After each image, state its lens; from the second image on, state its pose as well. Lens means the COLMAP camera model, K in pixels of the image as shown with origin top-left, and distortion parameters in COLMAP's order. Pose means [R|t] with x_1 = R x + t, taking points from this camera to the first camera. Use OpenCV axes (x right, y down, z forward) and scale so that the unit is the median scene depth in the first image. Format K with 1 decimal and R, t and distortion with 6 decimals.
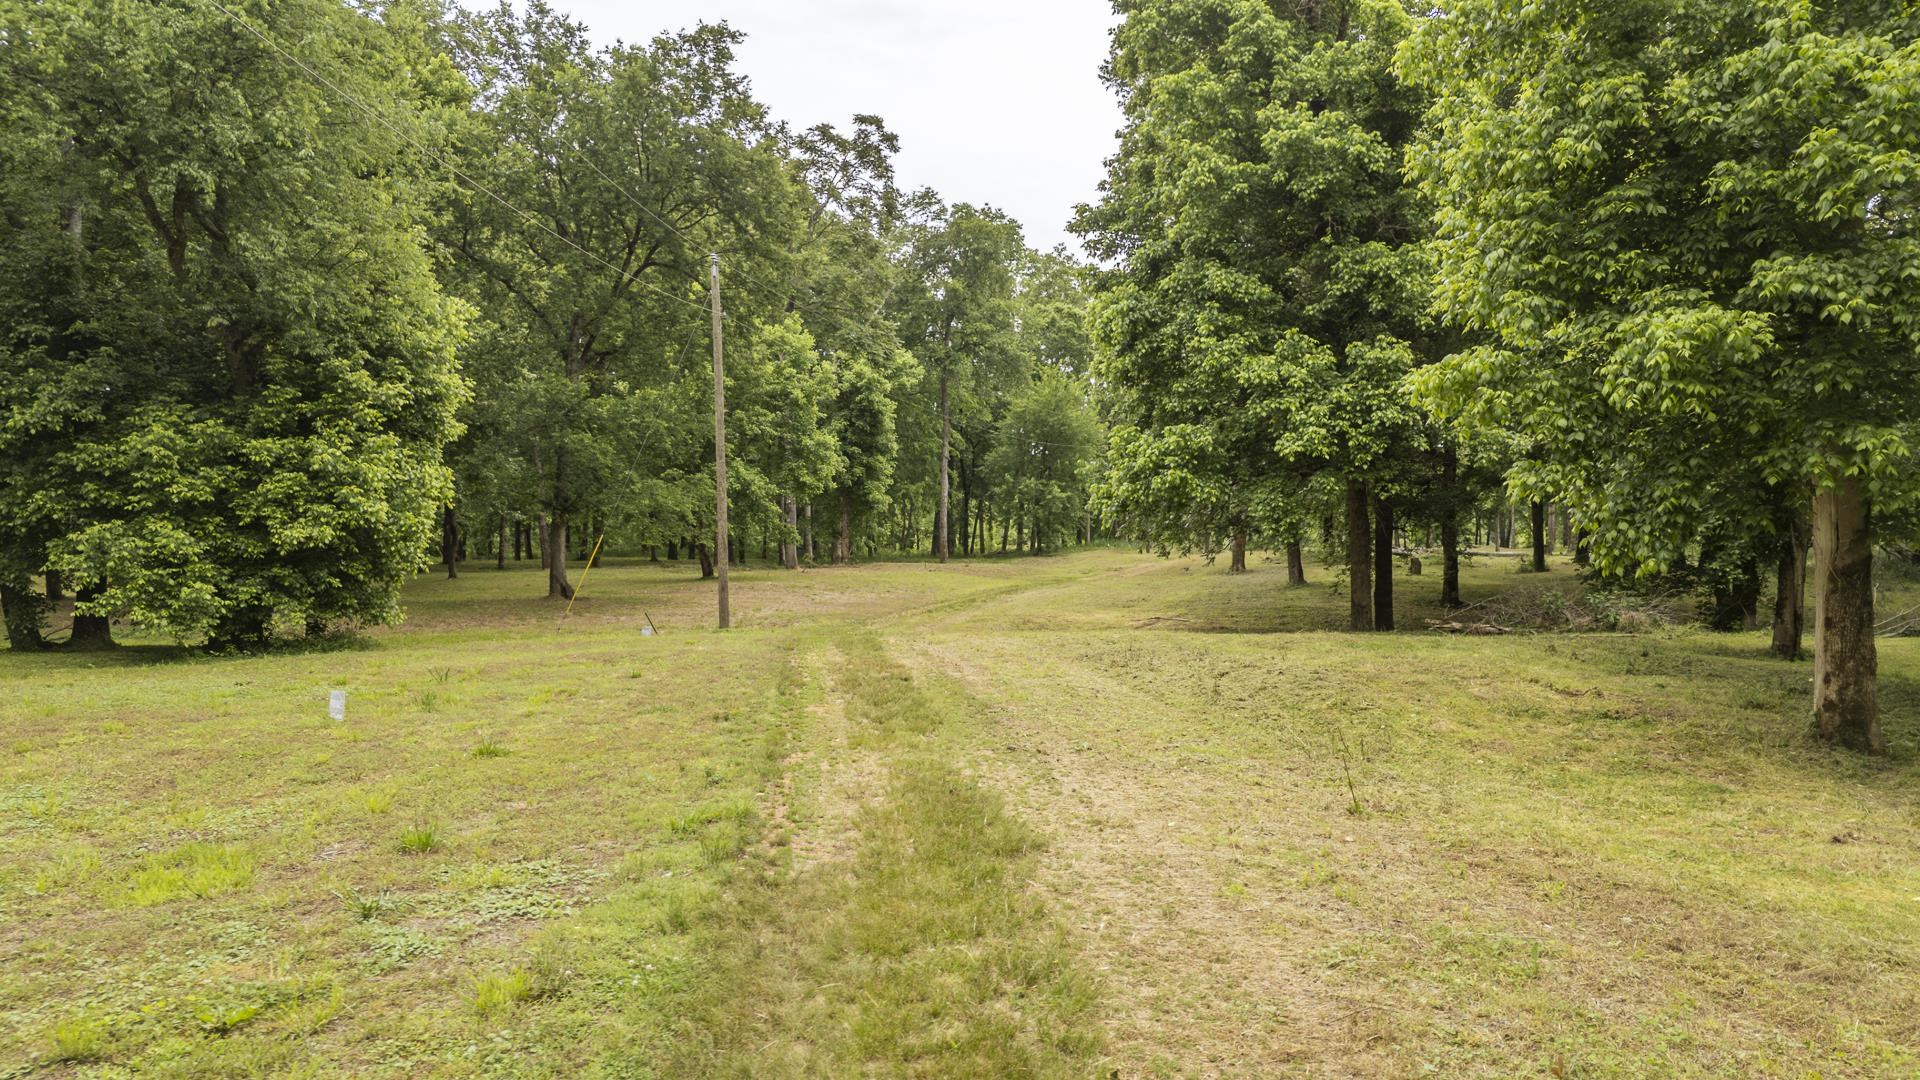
lens RADIAL K [[1455.2, 0, 950.5], [0, 1455.2, 542.5], [0, 0, 1]] dist [0.088608, -0.070863]
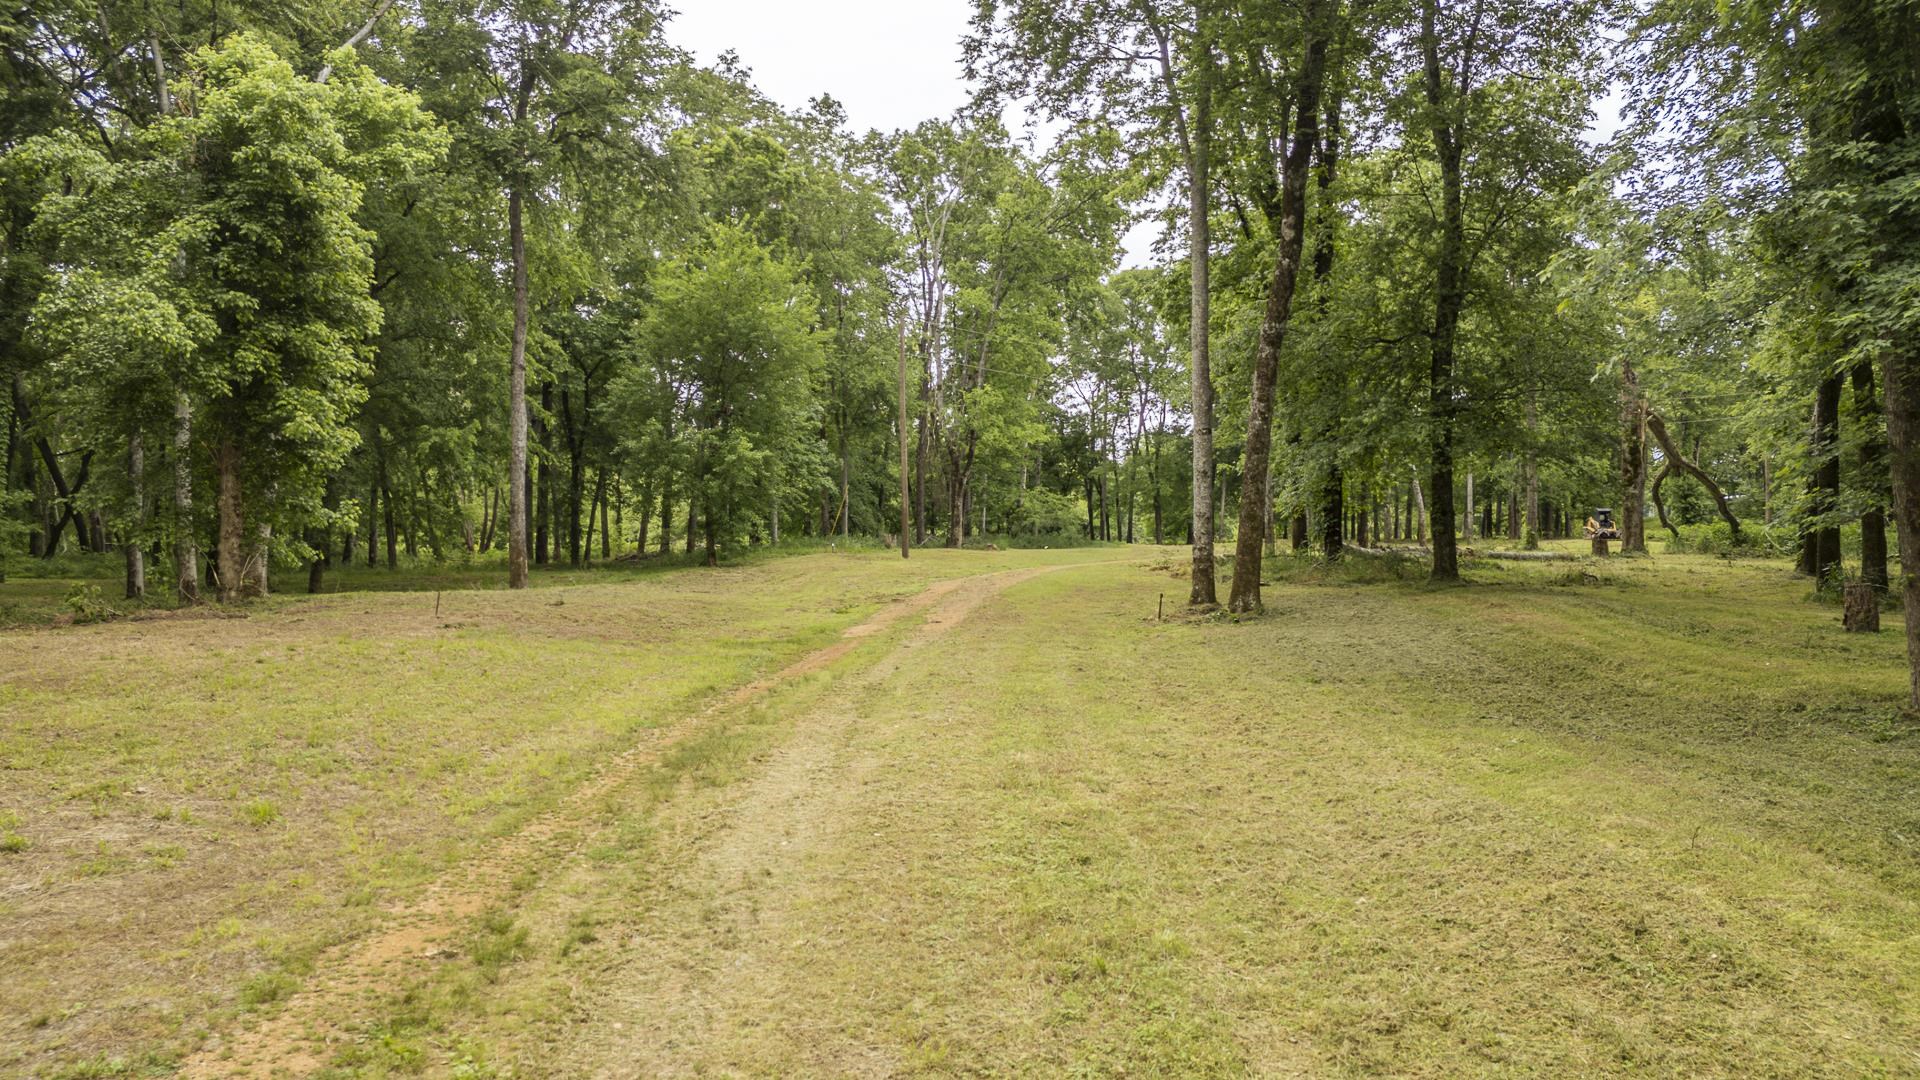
lens RADIAL K [[1455.2, 0, 957.9], [0, 1455.2, 532.9], [0, 0, 1]] dist [0.088608, -0.070863]
pose [[0.967848, -0.003816, 0.251509, 0.013131], [0.004645, 0.999986, -0.002701, -0.001454], [-0.251495, 0.003783, 0.967851, 0.448462]]
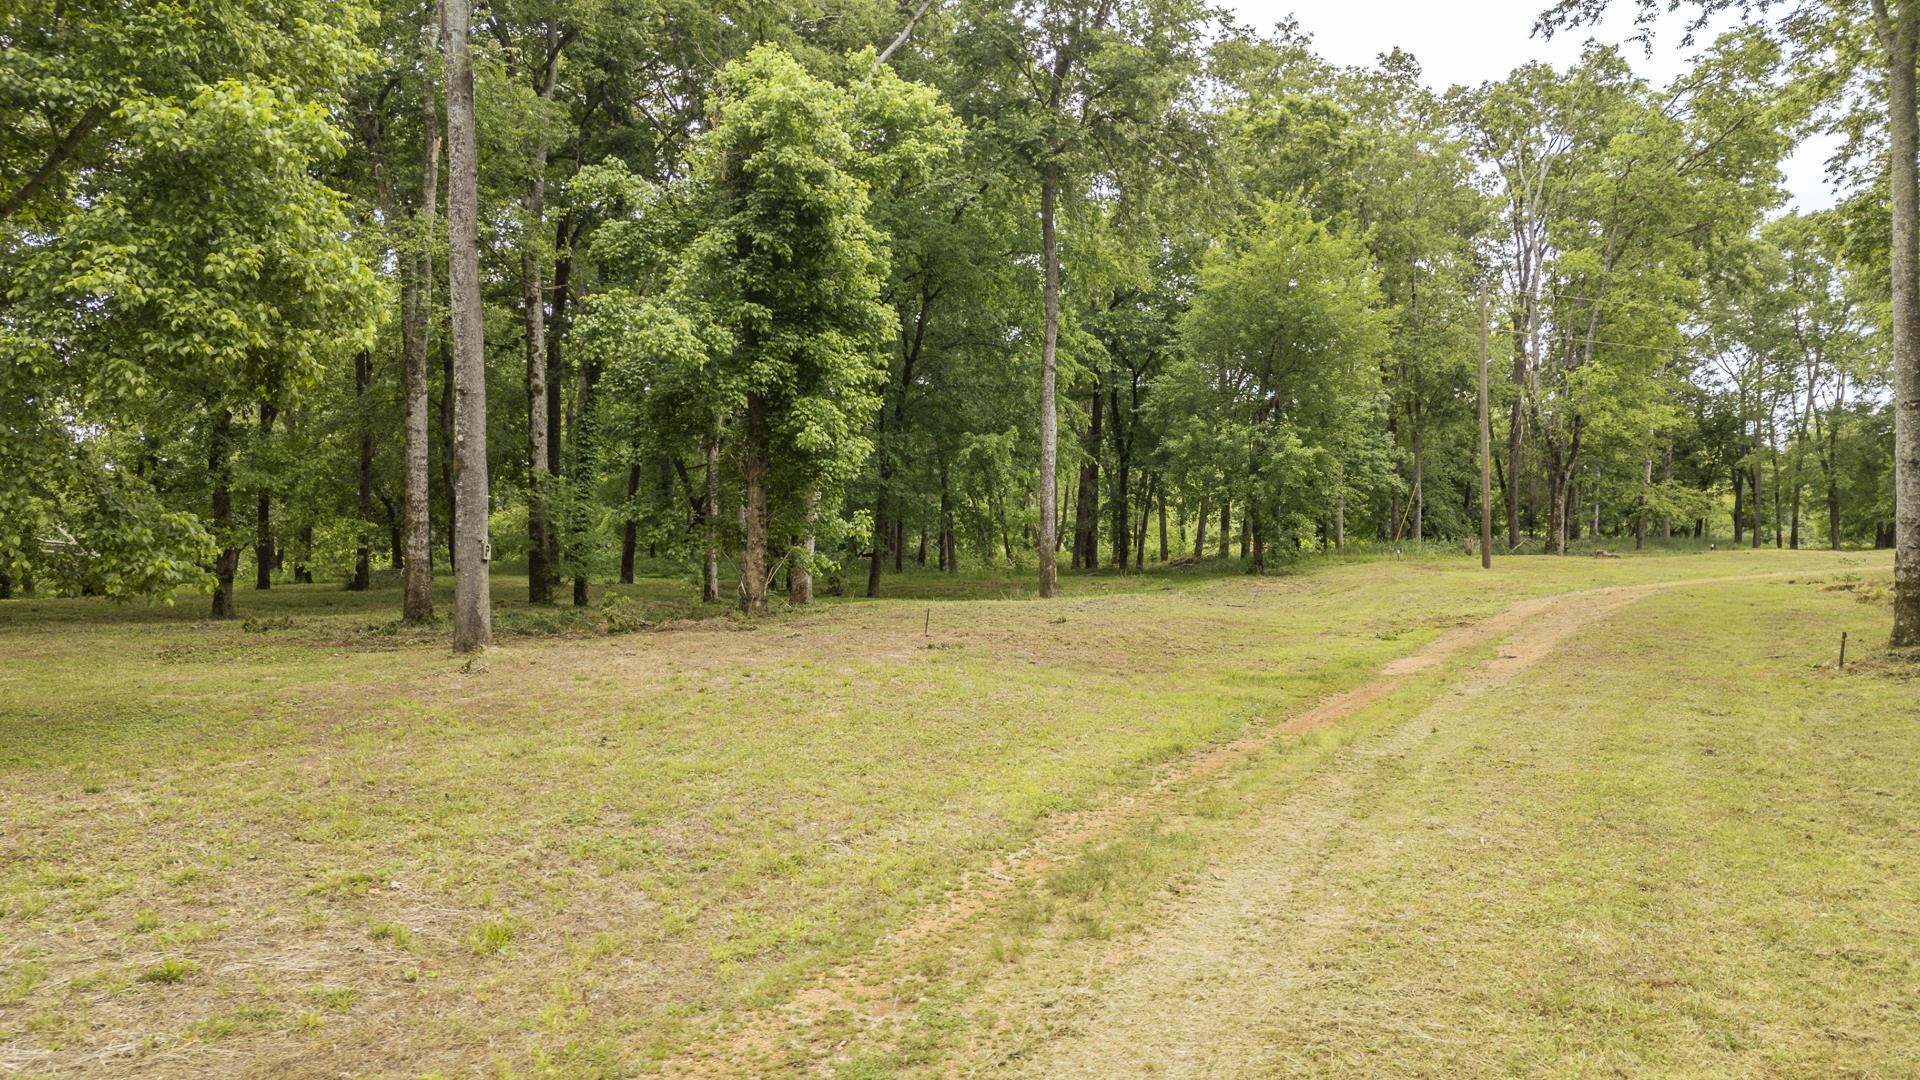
lens RADIAL K [[1455.2, 0, 953.7], [0, 1455.2, 528.8], [0, 0, 1]] dist [0.088608, -0.070863]
pose [[0.989754, -0.006193, -0.142645, 0.029121], [0.005318, 0.999965, -0.006509, -0.003956], [0.142681, 0.005684, 0.989752, 0.488733]]
